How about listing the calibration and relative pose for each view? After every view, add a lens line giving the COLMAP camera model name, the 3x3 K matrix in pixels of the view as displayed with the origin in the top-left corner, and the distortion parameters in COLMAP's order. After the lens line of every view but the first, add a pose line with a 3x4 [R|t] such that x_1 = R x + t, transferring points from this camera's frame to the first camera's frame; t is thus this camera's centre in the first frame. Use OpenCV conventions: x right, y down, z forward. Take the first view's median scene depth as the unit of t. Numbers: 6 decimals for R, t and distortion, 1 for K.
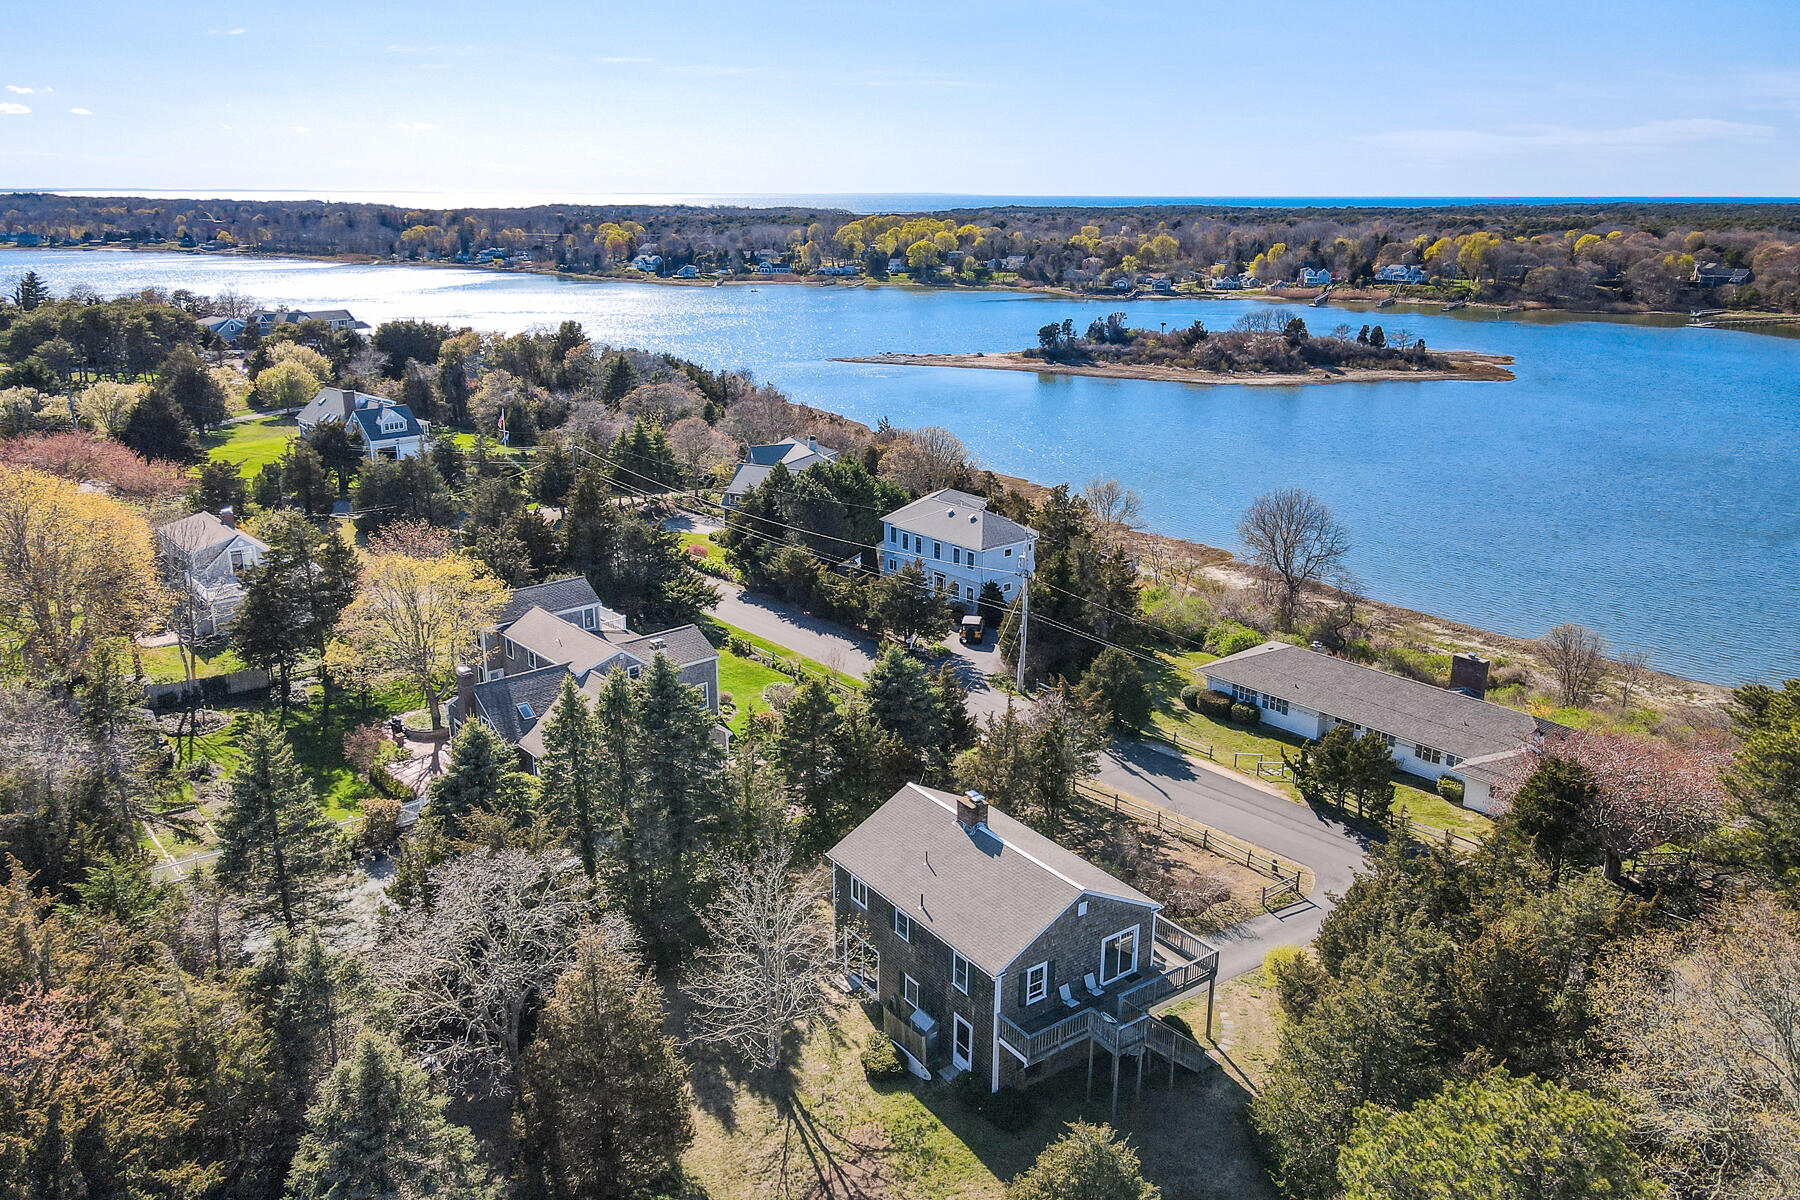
lens RADIAL K [[1332.2, 0, 878.6], [0, 1332.2, 576.0], [0, 0, 1]] dist [0.005380, 0.008360]
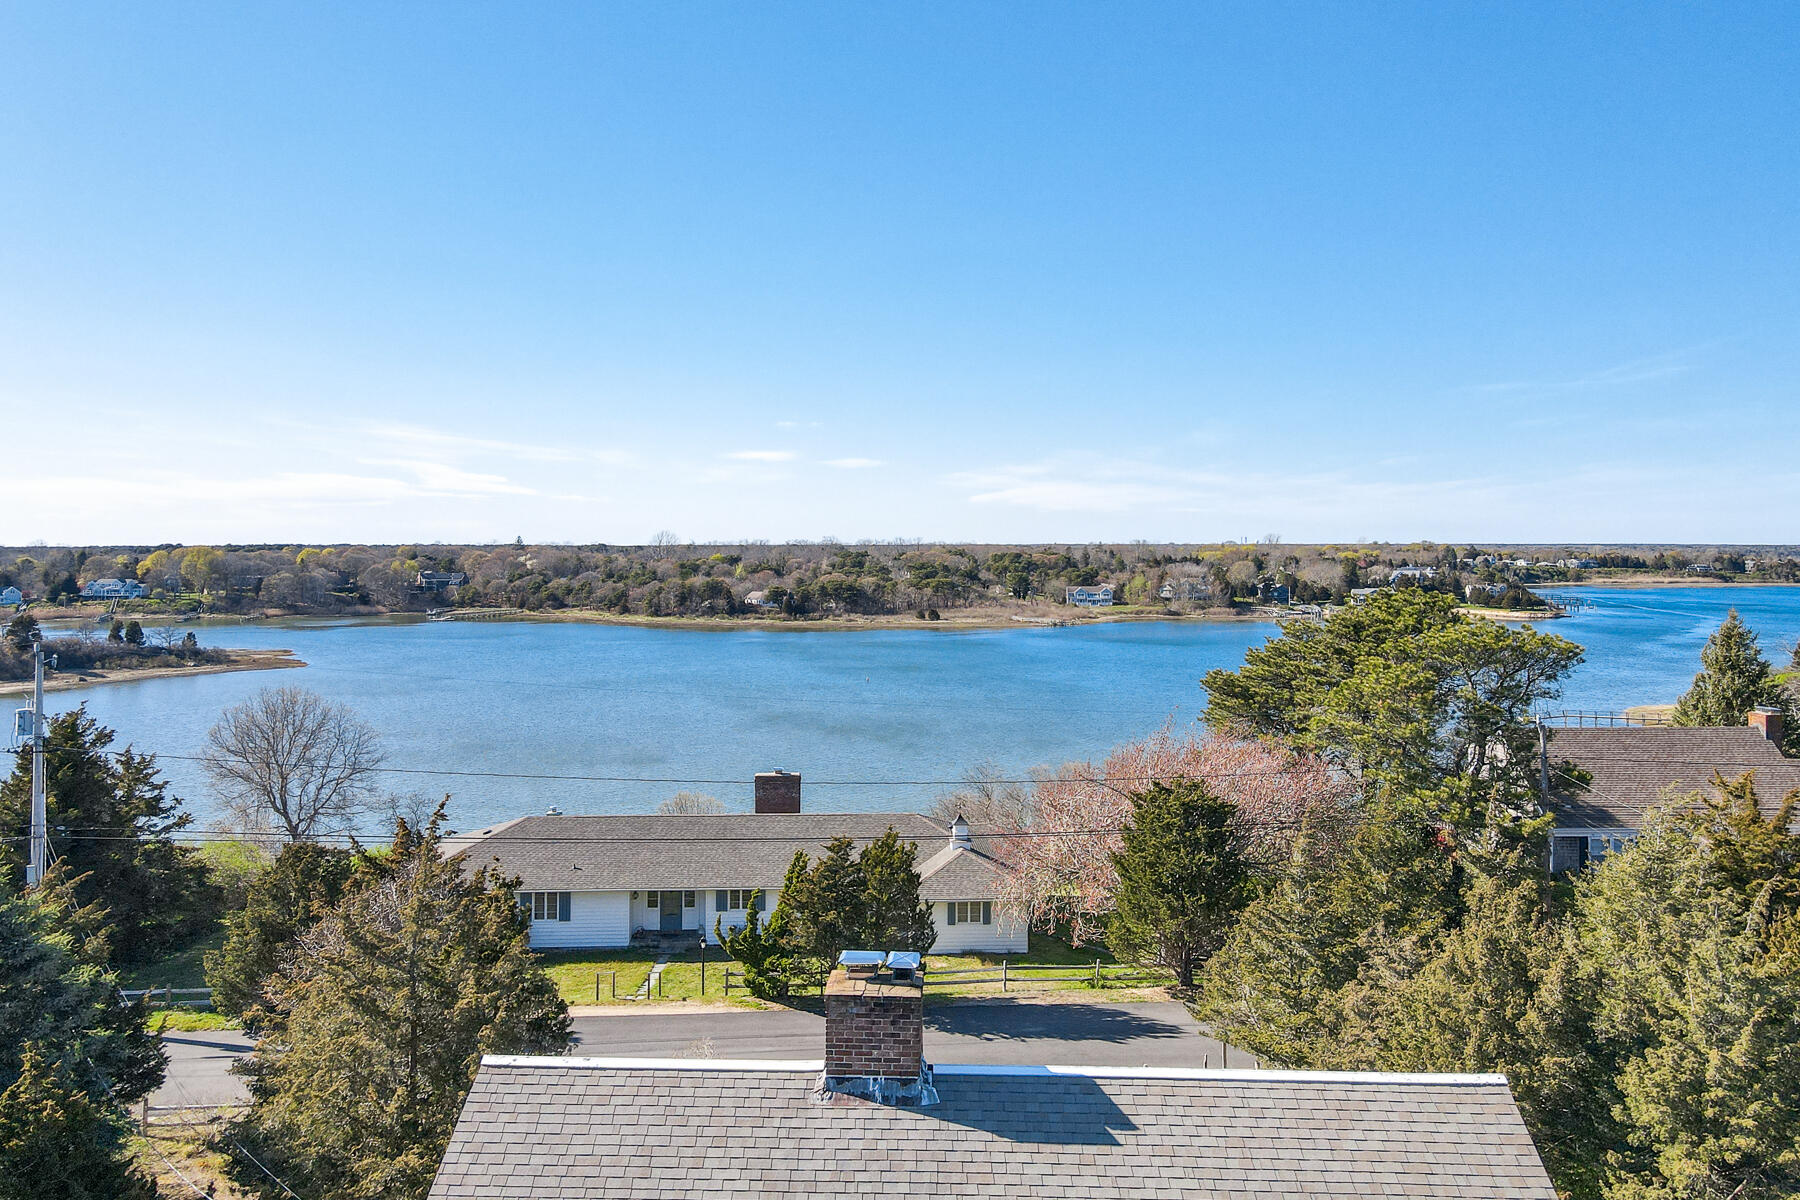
lens RADIAL K [[1352.4, 0, 908.1], [0, 1352.4, 533.6], [0, 0, 1]] dist [-0.010663, 0.060721]
pose [[0.597838, 0.008693, 0.801570, -0.021240], [0.221582, 0.959189, -0.175665, 0.018787], [-0.770384, 0.282633, 0.571513, 0.116933]]
